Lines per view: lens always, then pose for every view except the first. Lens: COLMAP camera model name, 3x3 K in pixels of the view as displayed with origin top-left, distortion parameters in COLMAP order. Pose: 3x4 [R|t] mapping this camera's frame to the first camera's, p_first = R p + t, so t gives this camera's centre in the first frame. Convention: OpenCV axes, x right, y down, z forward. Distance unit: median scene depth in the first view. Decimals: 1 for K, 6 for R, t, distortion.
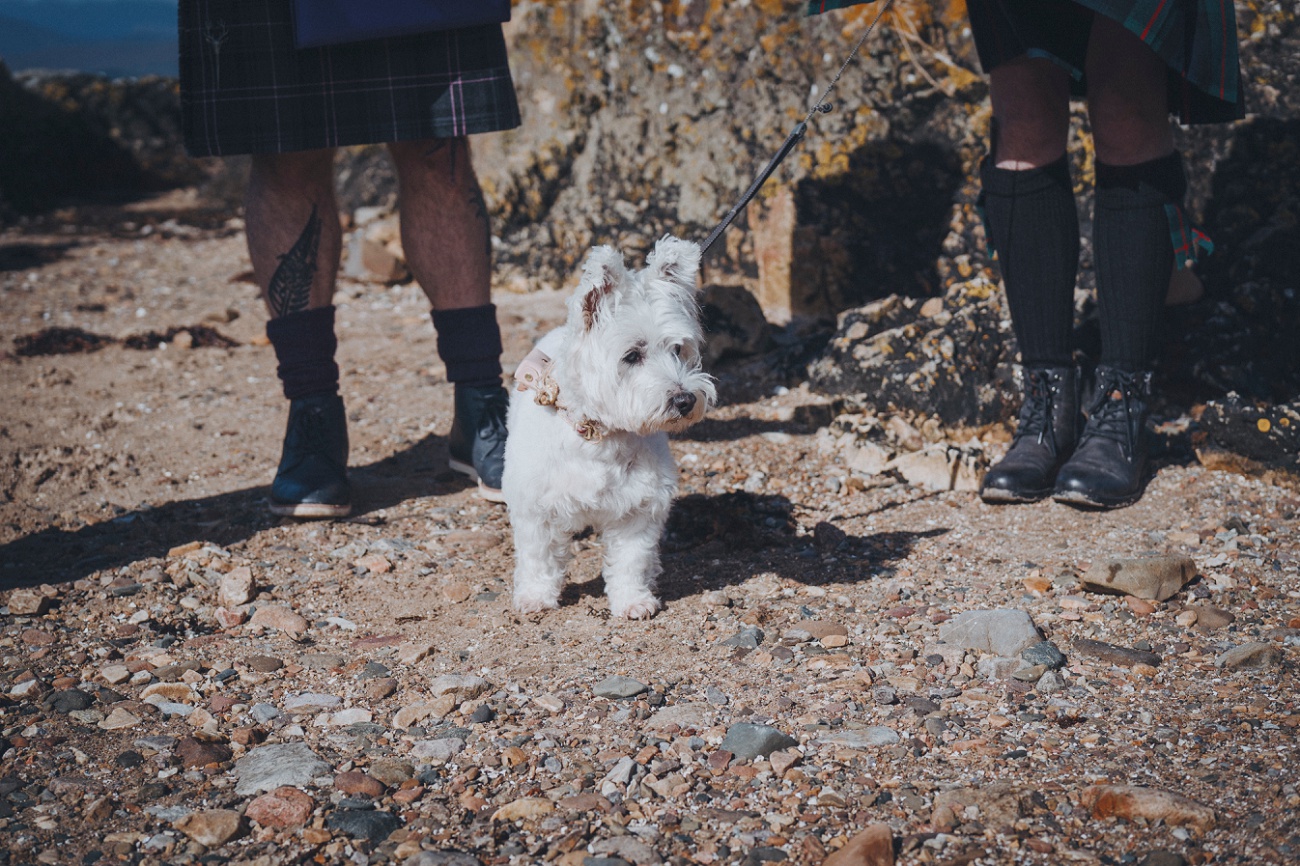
lens RADIAL K [[1834.0, 0, 674.0], [0, 1834.0, 433.0], [0, 0, 1]] dist [0.009973, 0.009433]
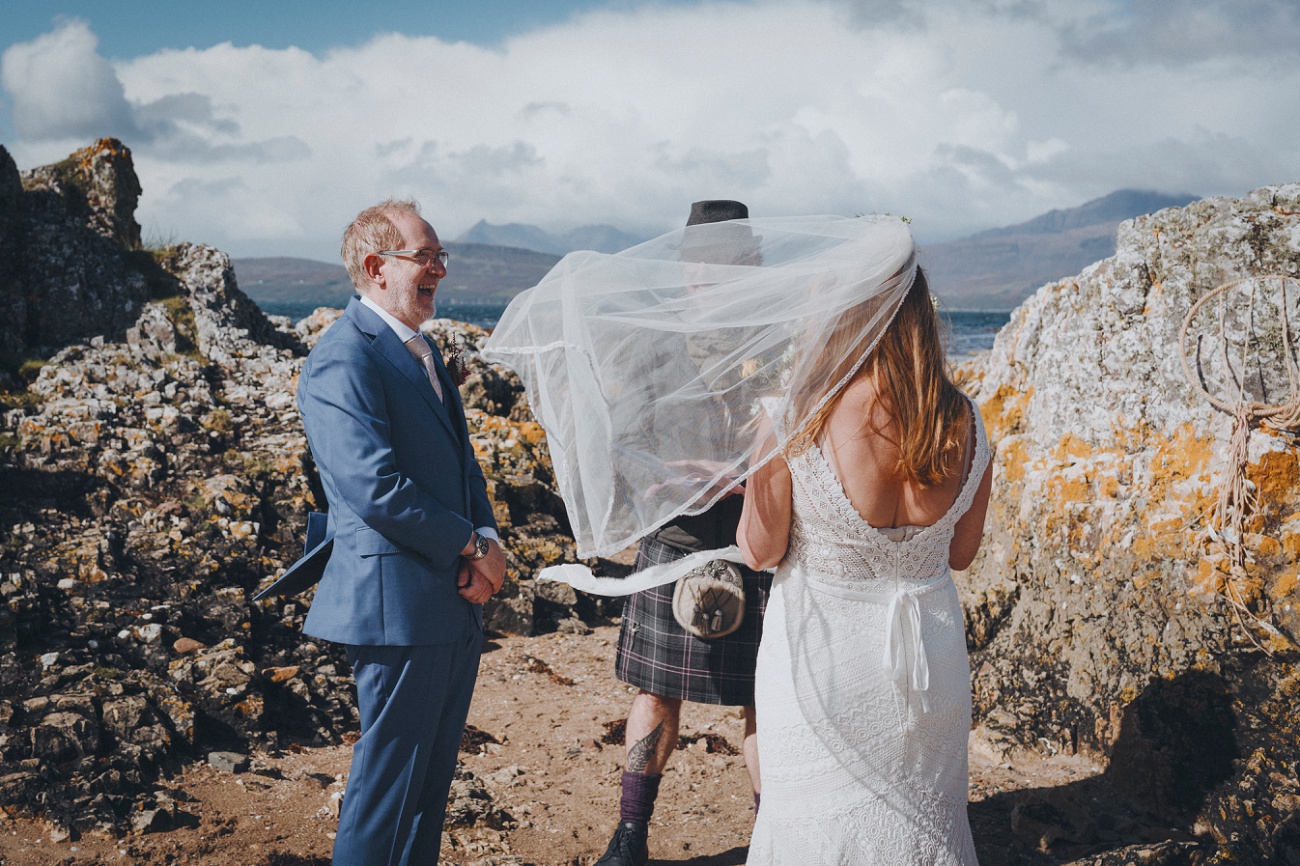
lens RADIAL K [[1533.9, 0, 495.2], [0, 1533.9, 319.3], [0, 0, 1]] dist [-0.003920, 0.028310]
pose [[0.892733, 0.051380, -0.447647, 0.127713], [-0.131095, 0.980117, -0.148945, -0.173142], [0.431093, 0.191652, 0.881719, -0.266145]]
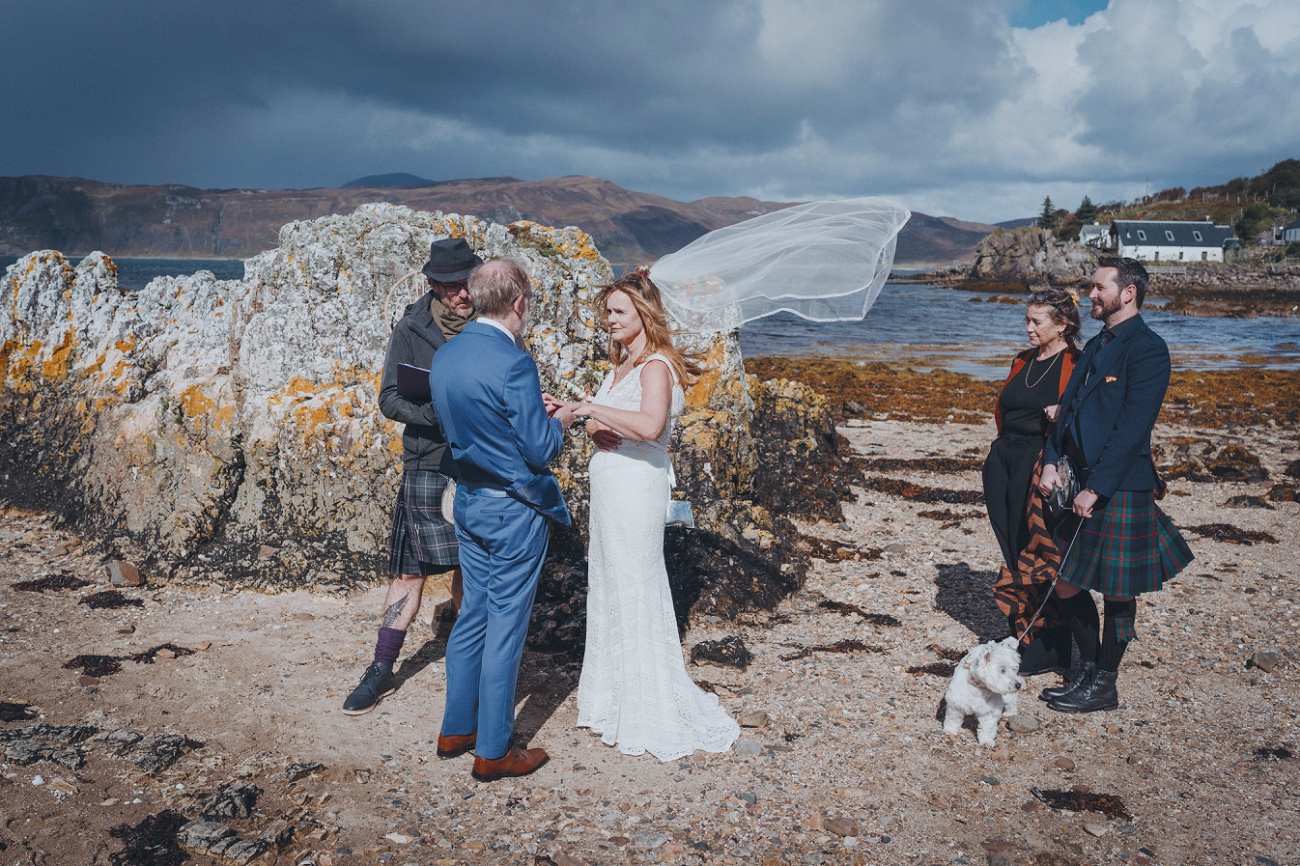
lens RADIAL K [[1229.5, 0, 650.0], [0, 1229.5, 433.0], [0, 0, 1]] dist [-0.011933, 0.007351]
pose [[0.792861, -0.037023, 0.608277, -0.594144], [0.077648, 0.996155, -0.040580, -0.174733], [-0.604435, 0.079406, 0.792687, -0.320450]]
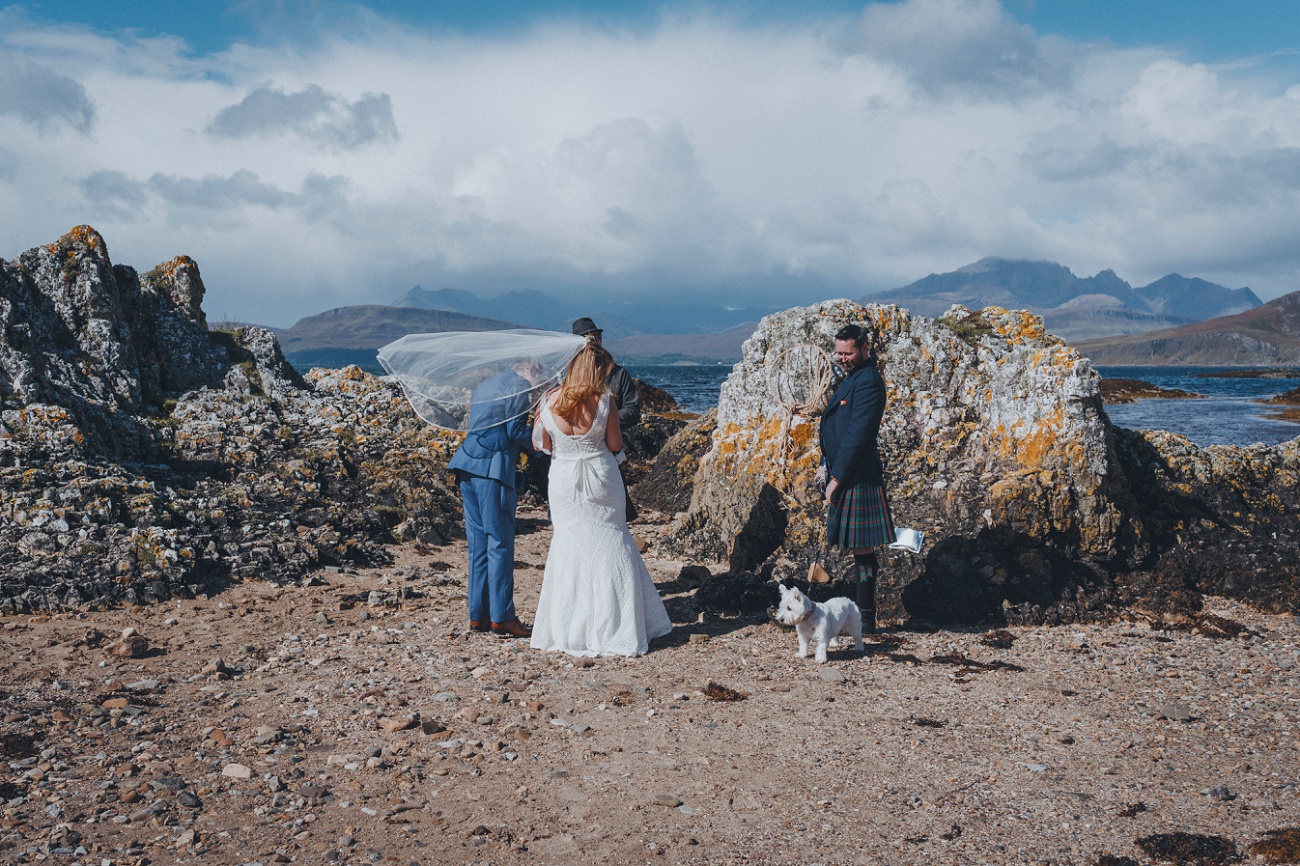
lens RADIAL K [[1421.9, 0, 602.7], [0, 1421.9, 436.3], [0, 0, 1]] dist [-0.011586, 0.003560]
pose [[0.940521, 0.053844, -0.335442, 0.617270], [-0.100133, 0.987434, -0.122258, 0.018028], [0.324644, 0.148575, 0.934094, -1.296437]]
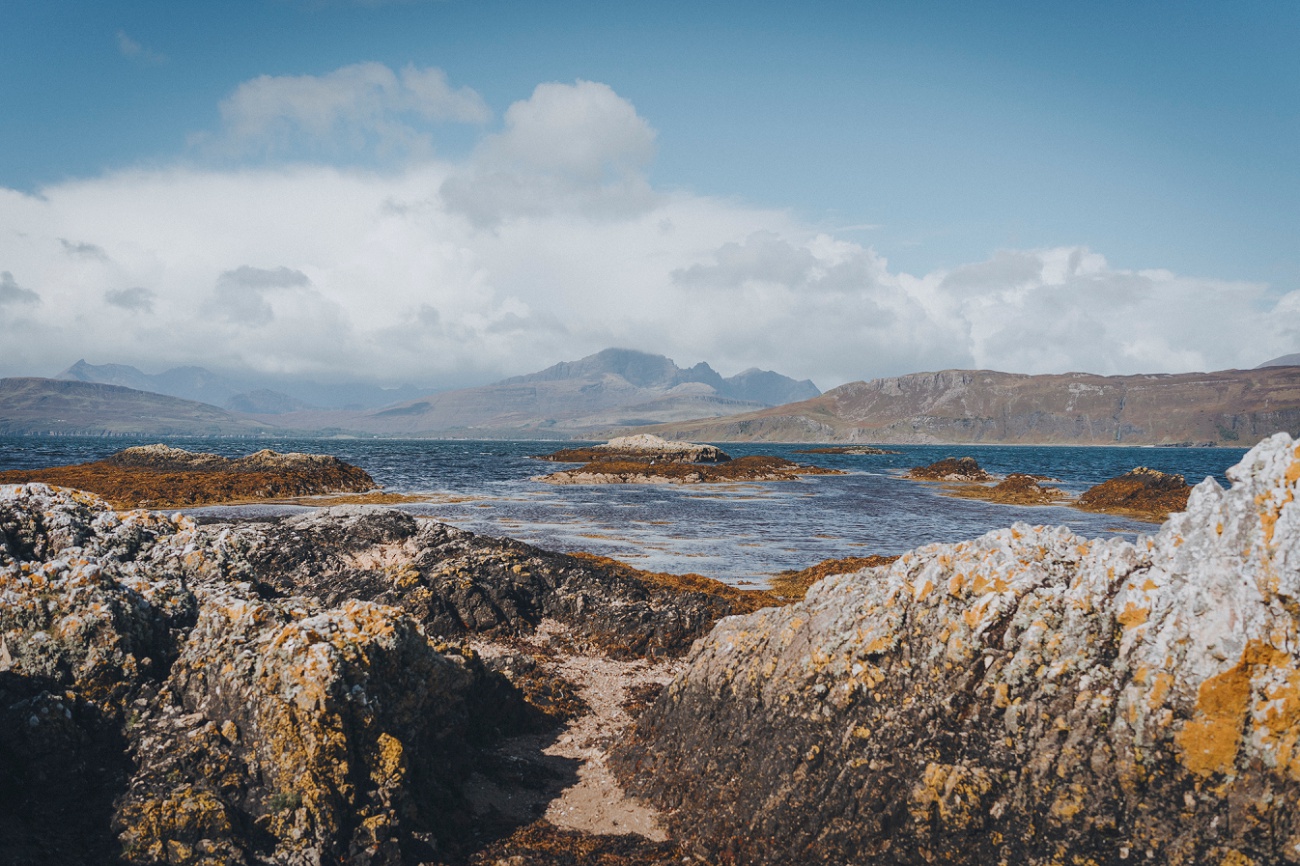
lens RADIAL K [[1229.5, 0, 650.0], [0, 1229.5, 433.0], [0, 0, 1]] dist [-0.011933, 0.007351]
pose [[0.998183, 0.045306, -0.039723, -0.591062], [-0.052356, 0.978465, -0.199661, -0.444407], [0.029822, 0.201378, 0.979060, 1.047950]]
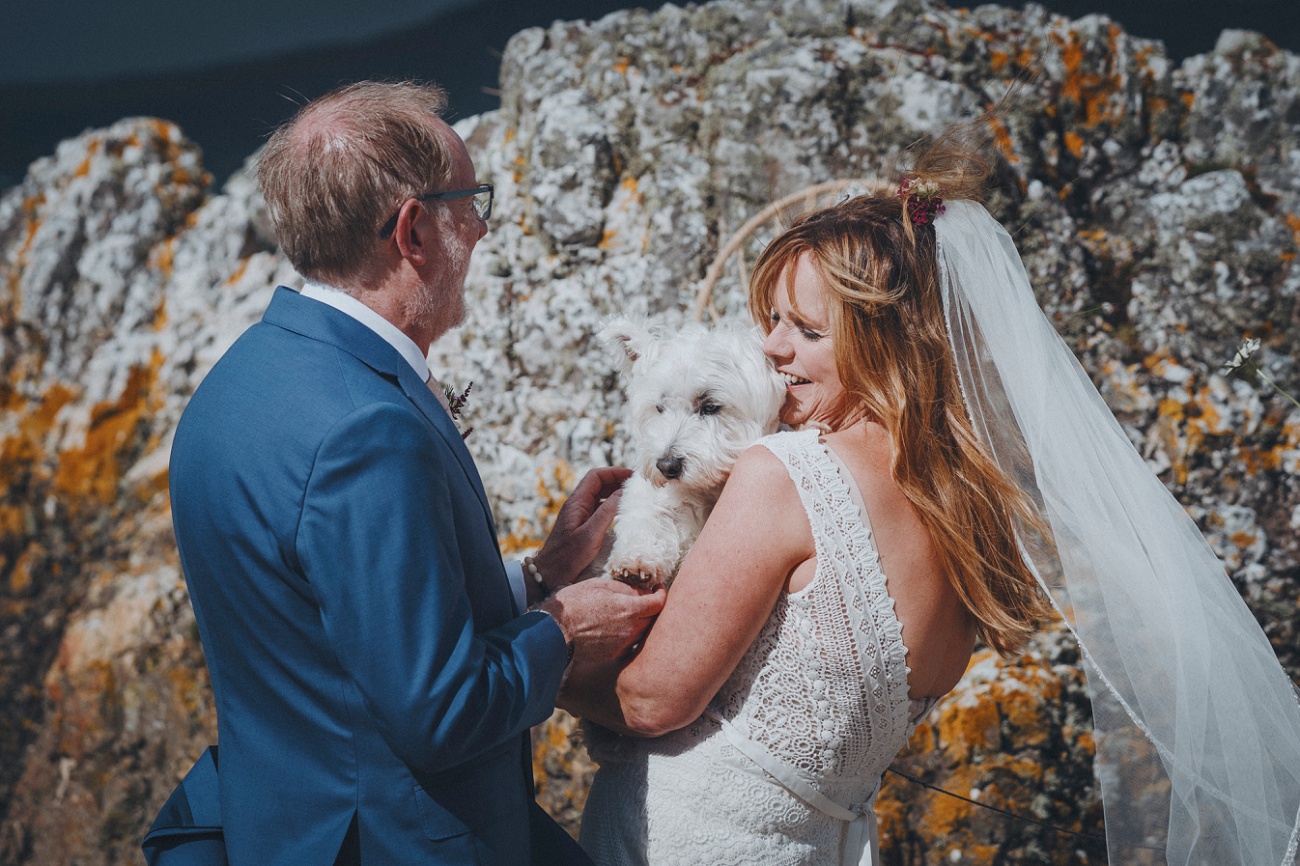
lens RADIAL K [[4562.0, 0, 605.1], [0, 4562.0, 401.2], [0, 0, 1]] dist [0.093977, 1.269261]
pose [[0.986702, 0.087685, 0.136860, -0.199575], [-0.065865, 0.985475, -0.156526, -0.106883], [-0.148597, 0.145431, 0.978146, -0.606052]]
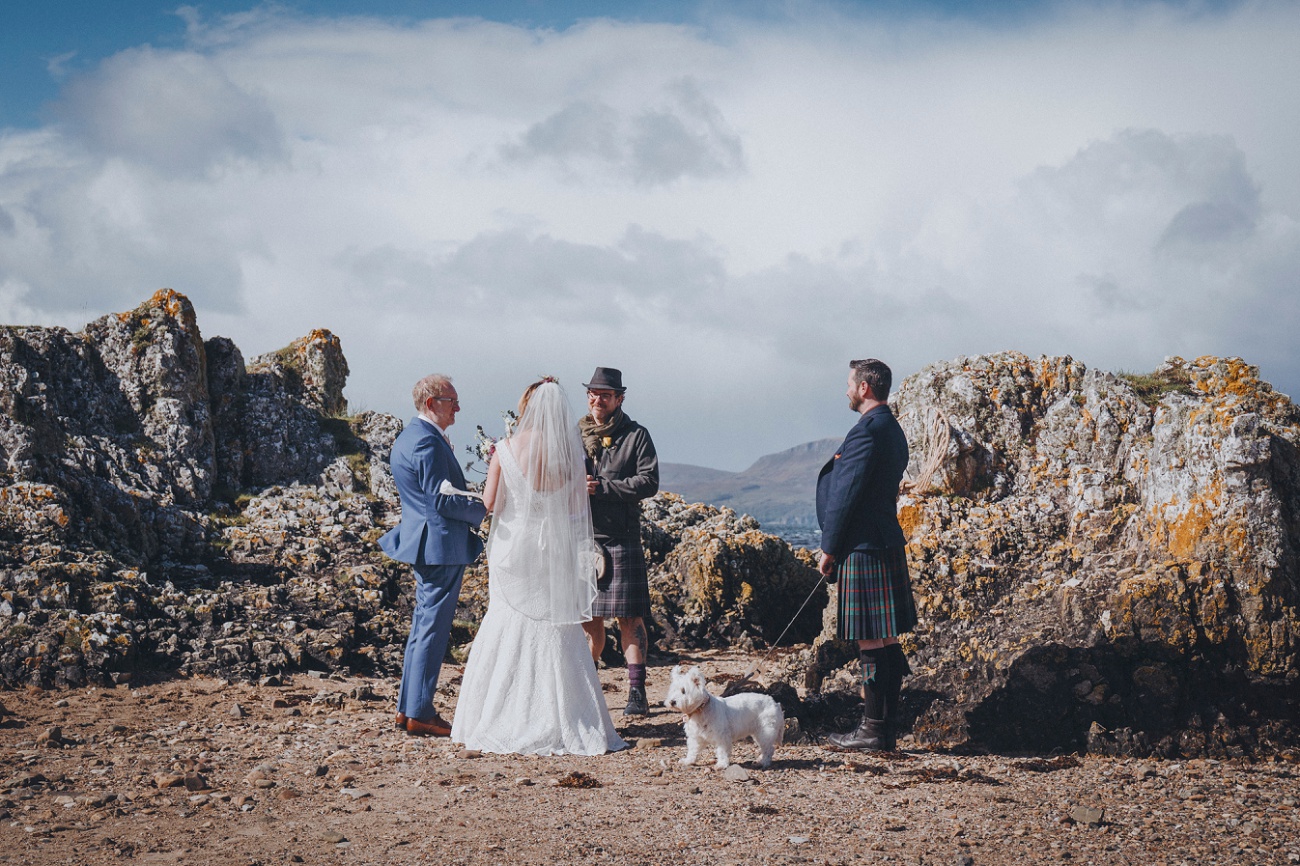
lens RADIAL K [[2105.9, 0, 650.0], [0, 2105.9, 433.0], [0, 0, 1]] dist [-0.000900, -0.008277]
pose [[0.820127, 0.014344, -0.572001, 1.403667], [-0.144121, 0.972633, -0.182248, 0.124791], [0.553733, 0.231904, 0.799750, -1.357378]]
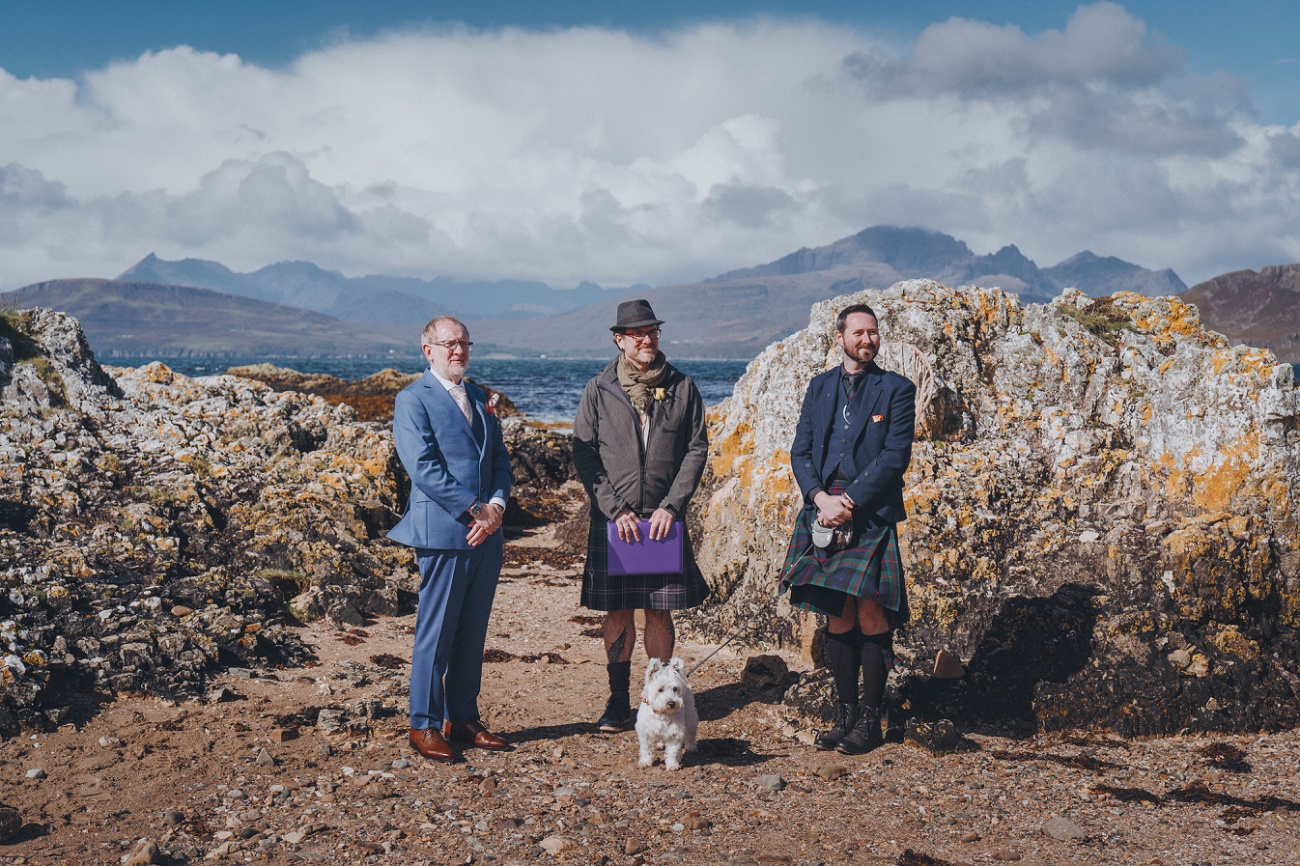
lens RADIAL K [[1785.4, 0, 667.0], [0, 1785.4, 433.9], [0, 0, 1]] dist [0.011955, -0.003326]
pose [[0.980693, 0.049118, -0.189285, 0.273371], [-0.077116, 0.986639, -0.143516, -0.018305], [0.179707, 0.155342, 0.971378, -1.114278]]
